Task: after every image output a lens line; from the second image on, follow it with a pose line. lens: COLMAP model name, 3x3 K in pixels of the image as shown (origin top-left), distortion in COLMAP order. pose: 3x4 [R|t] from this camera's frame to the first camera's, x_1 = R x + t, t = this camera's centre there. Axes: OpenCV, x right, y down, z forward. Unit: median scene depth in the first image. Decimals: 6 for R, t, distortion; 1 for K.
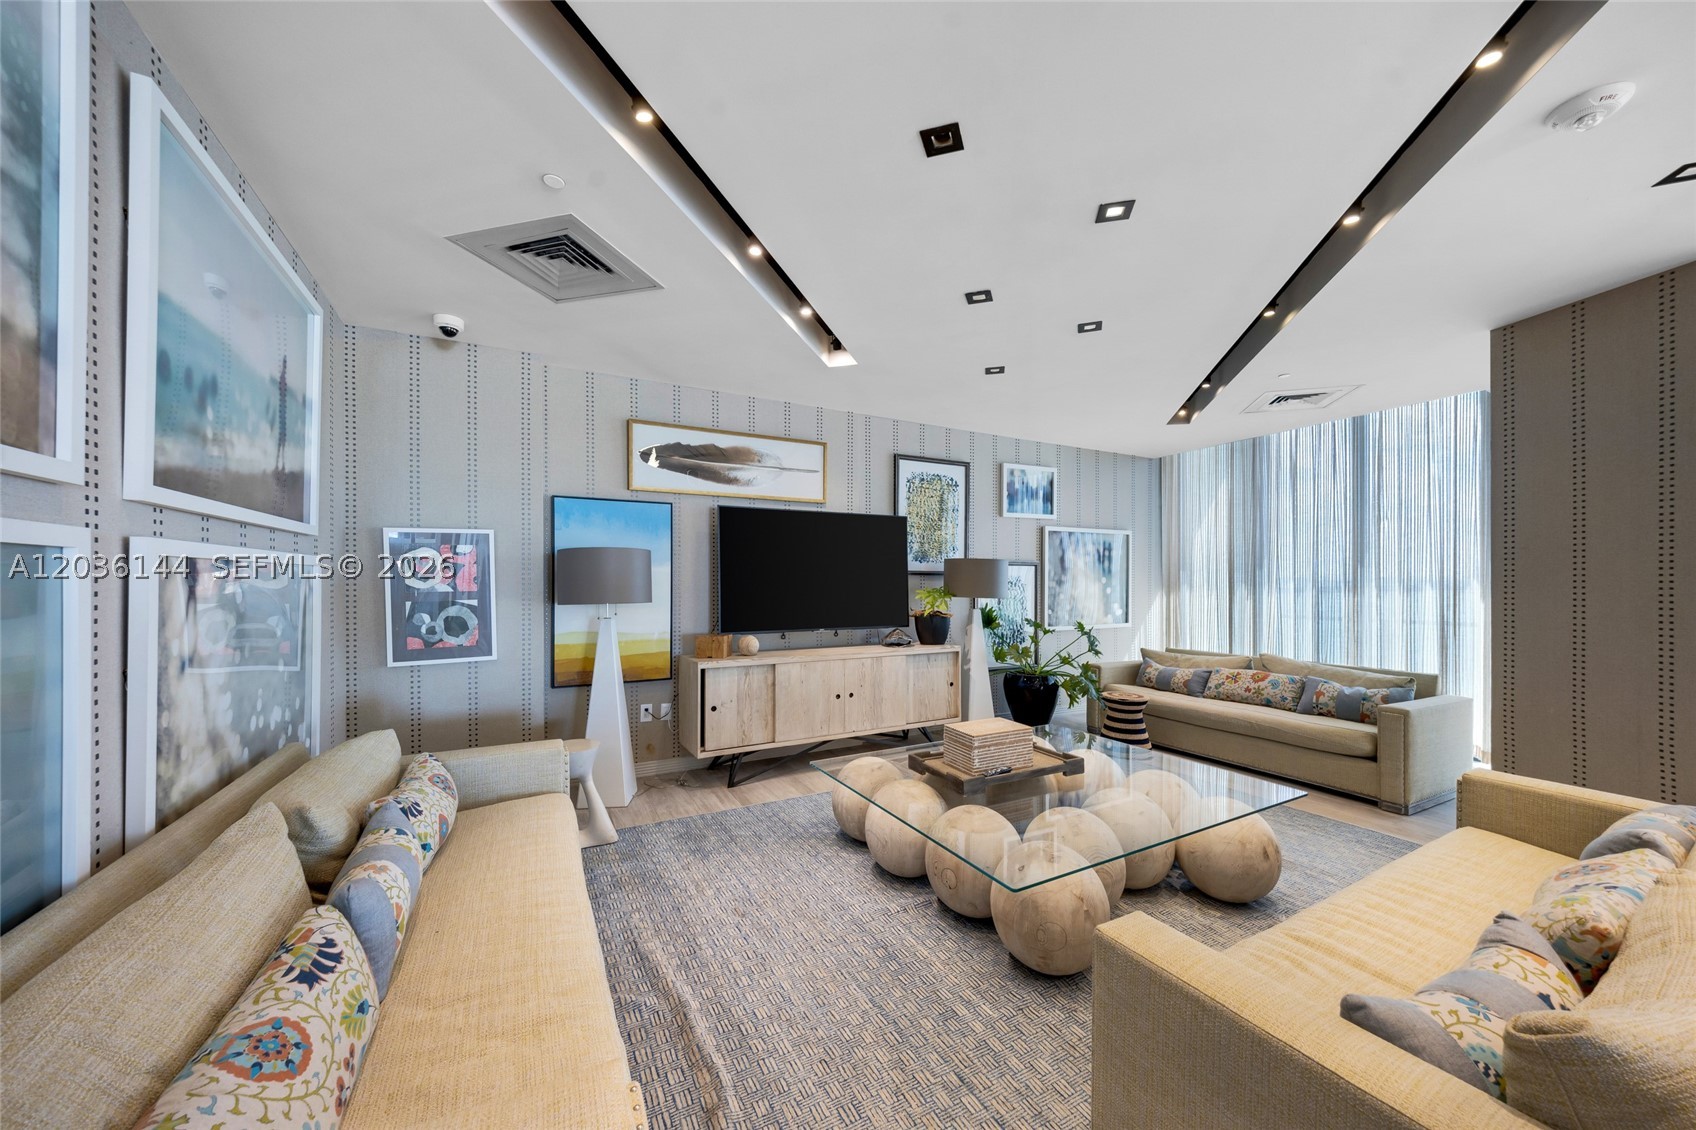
lens RADIAL K [[602.1, 0, 842.4], [0, 602.1, 575.2], [0, 0, 1]] dist [0.023291, 0.000099]
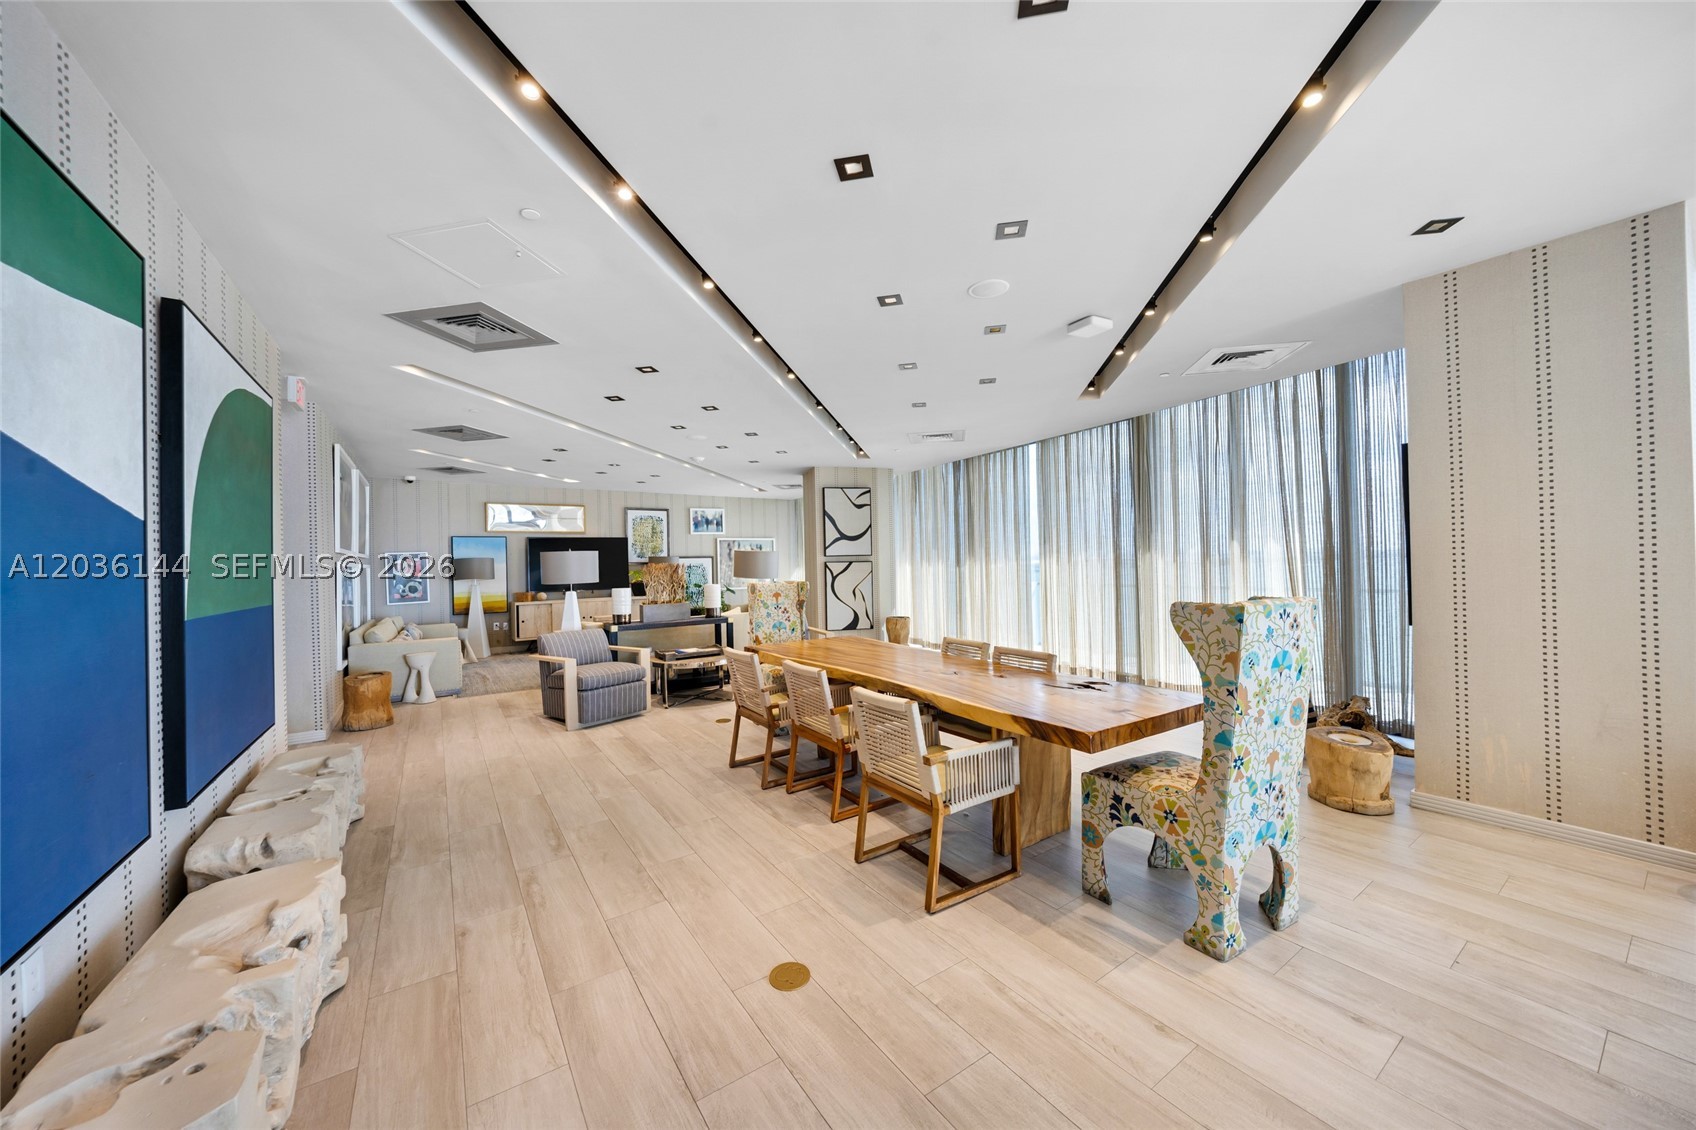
lens RADIAL K [[614.3, 0, 852.9], [0, 614.3, 553.7], [0, 0, 1]] dist [-0.000861, -0.000171]
pose [[0.995281, -0.021433, 0.094634, 0.826749], [0.022205, 0.999728, -0.007113, -0.007718], [-0.094456, 0.009180, 0.995487, -1.496557]]
